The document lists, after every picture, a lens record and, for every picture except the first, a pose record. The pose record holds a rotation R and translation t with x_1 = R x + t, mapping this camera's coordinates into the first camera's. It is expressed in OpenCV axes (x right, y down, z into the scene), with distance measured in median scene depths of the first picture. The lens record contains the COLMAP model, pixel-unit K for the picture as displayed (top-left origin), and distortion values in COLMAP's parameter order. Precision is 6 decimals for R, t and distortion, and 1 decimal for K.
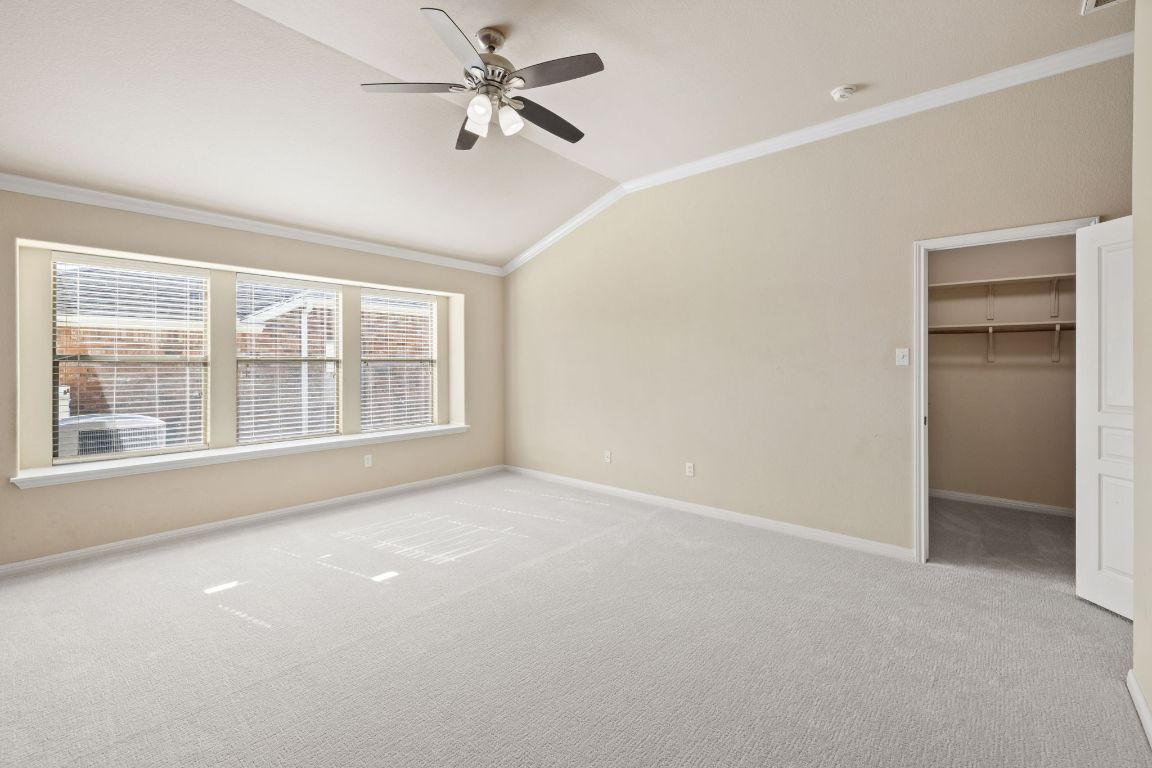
lens RADIAL K [[485.4, 0, 578.7], [0, 485.4, 359.8], [0, 0, 1]] dist [0.002037, 0.000493]
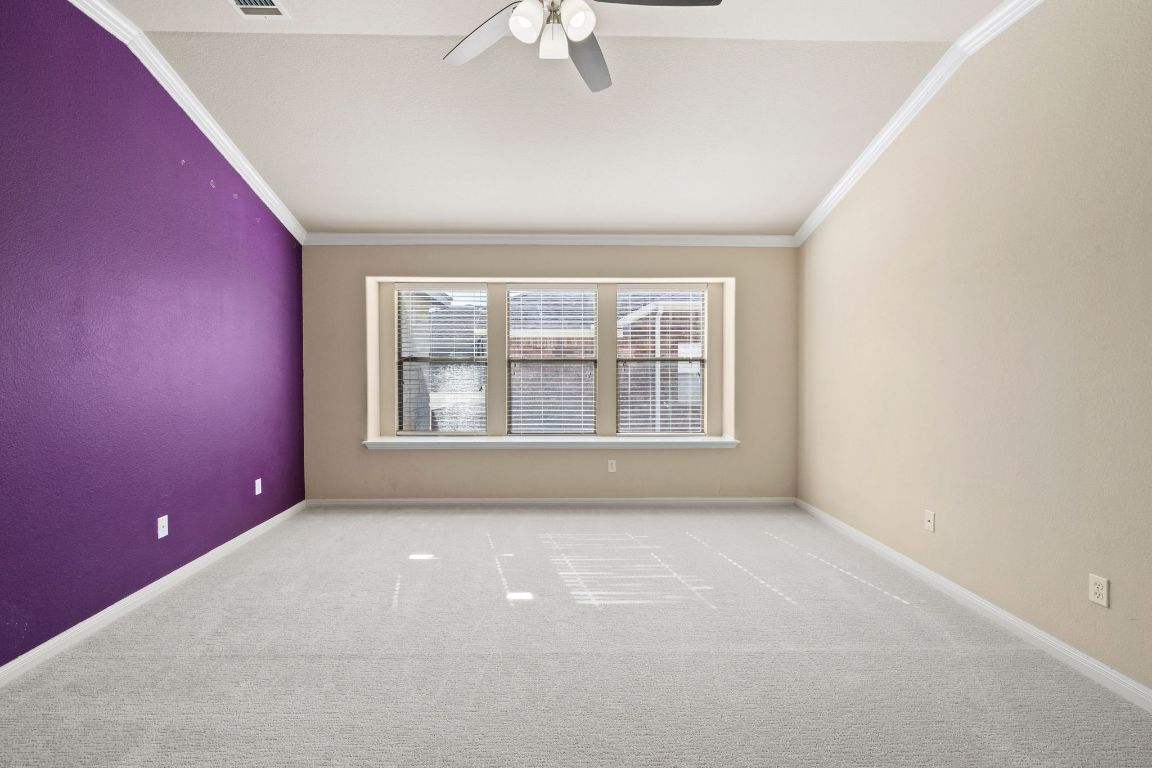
lens RADIAL K [[499.1, 0, 559.8], [0, 499.1, 372.0], [0, 0, 1]] dist [-0.001345, -0.000014]
pose [[0.671173, 0.014721, -0.741154, 0.215213], [0.004593, 0.999701, 0.024016, 0.000363], [0.741286, -0.019523, 0.670905, 0.269377]]
